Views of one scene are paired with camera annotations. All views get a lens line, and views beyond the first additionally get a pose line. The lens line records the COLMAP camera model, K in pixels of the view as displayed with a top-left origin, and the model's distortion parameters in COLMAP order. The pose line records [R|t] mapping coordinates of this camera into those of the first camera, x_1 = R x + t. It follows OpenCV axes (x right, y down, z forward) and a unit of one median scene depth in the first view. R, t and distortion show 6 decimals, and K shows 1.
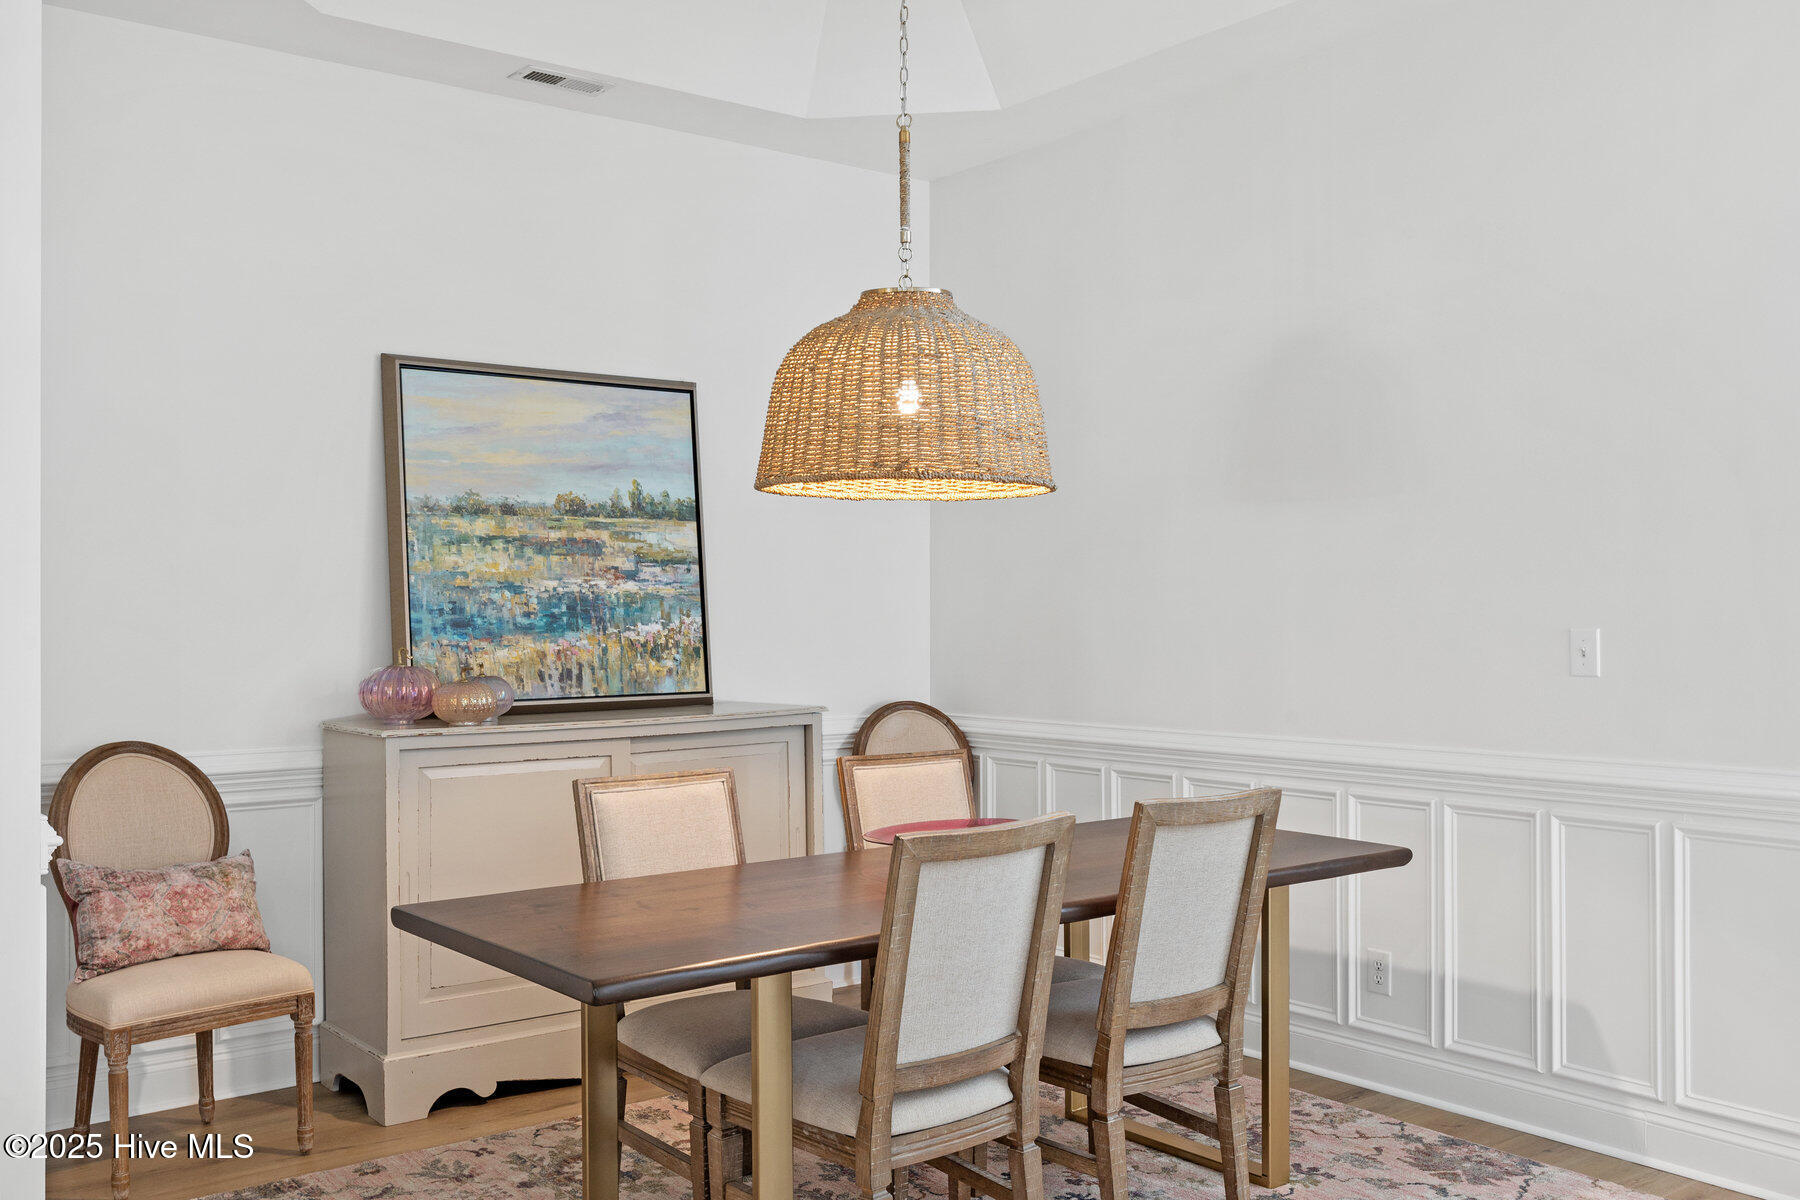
lens RADIAL K [[1653.8, 0, 900.8], [0, 1653.8, 604.4], [0, 0, 1]] dist [0.011928, 0.000000]
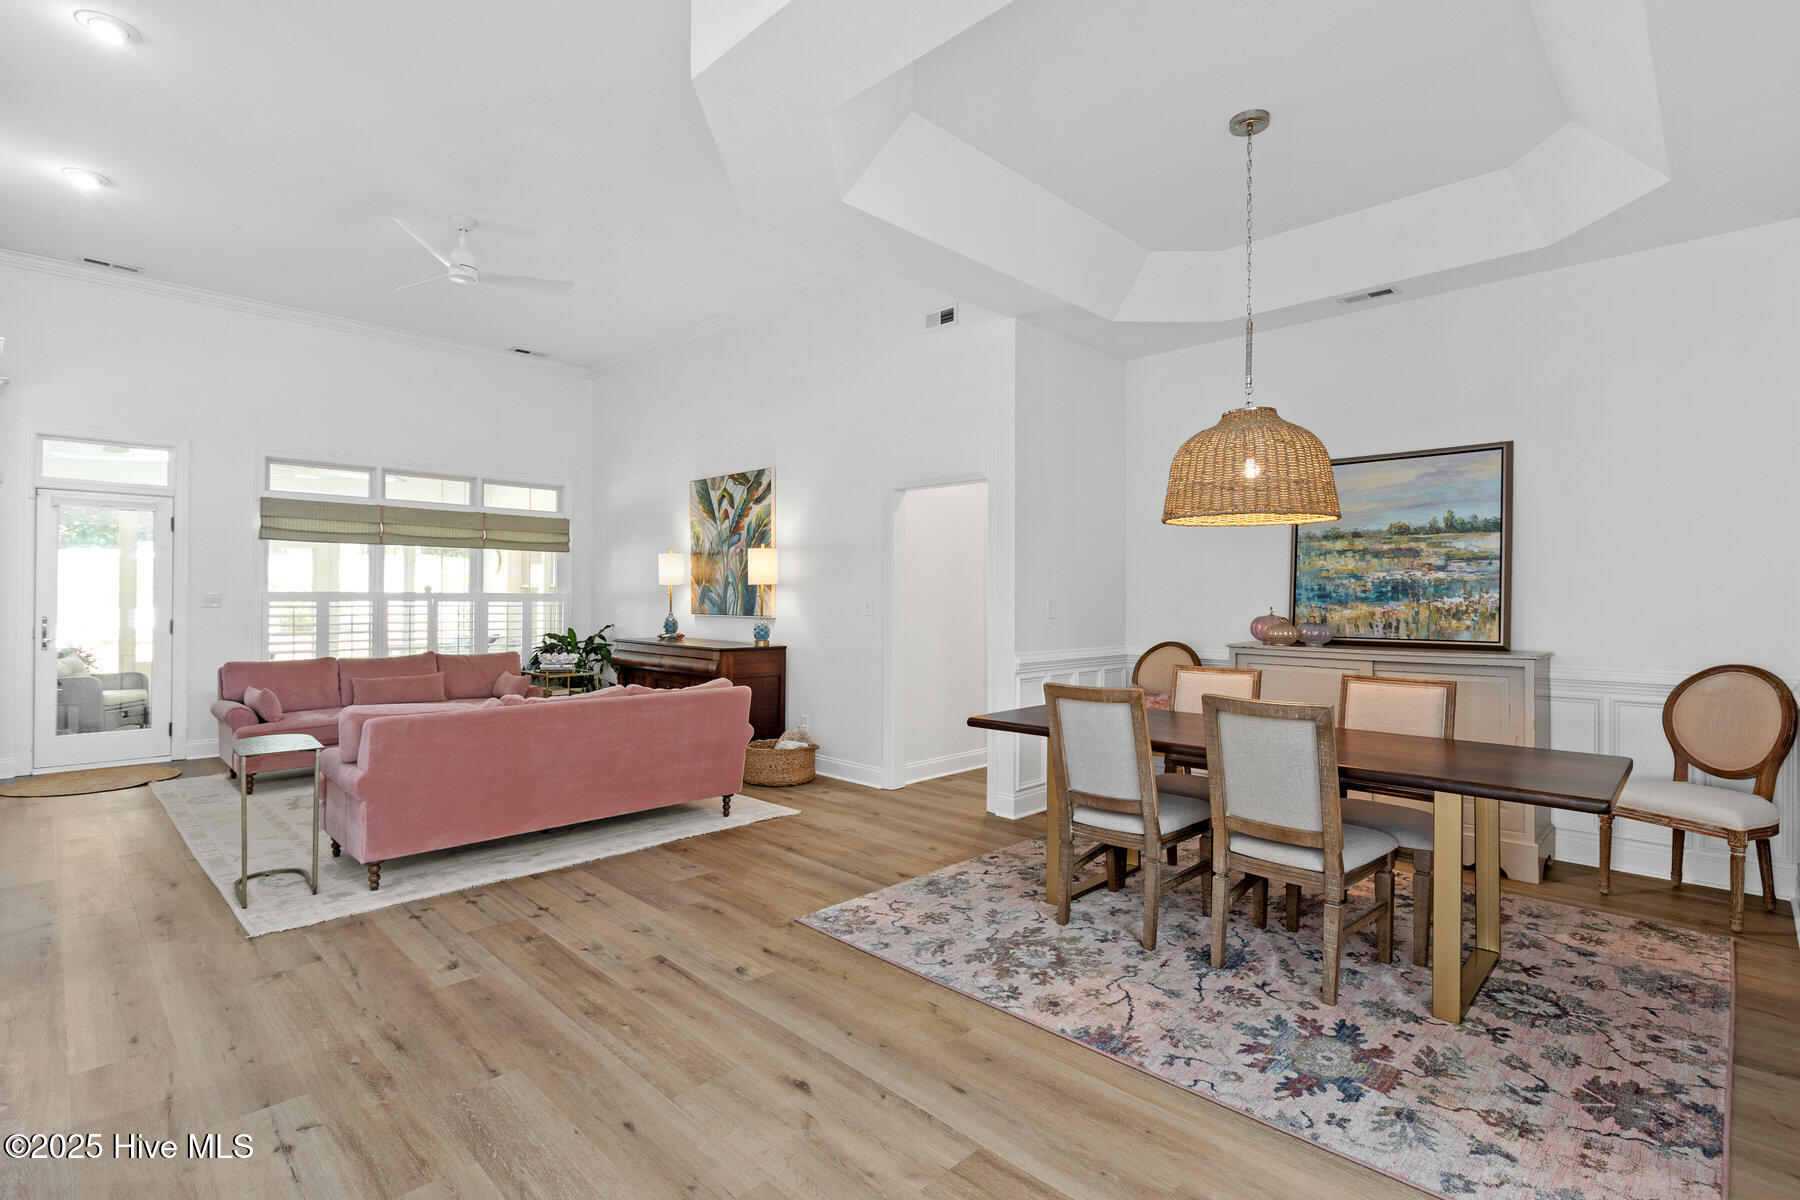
lens RADIAL K [[872.7, 0, 900.2], [0, 872.7, 596.3], [0, 0, 1]] dist [-0.001296, 0.000014]
pose [[0.106997, 0.003423, -0.994253, 0.664176], [-0.004038, 0.999987, 0.003008, 0.010391], [0.994251, 0.003693, 0.107010, 0.377481]]
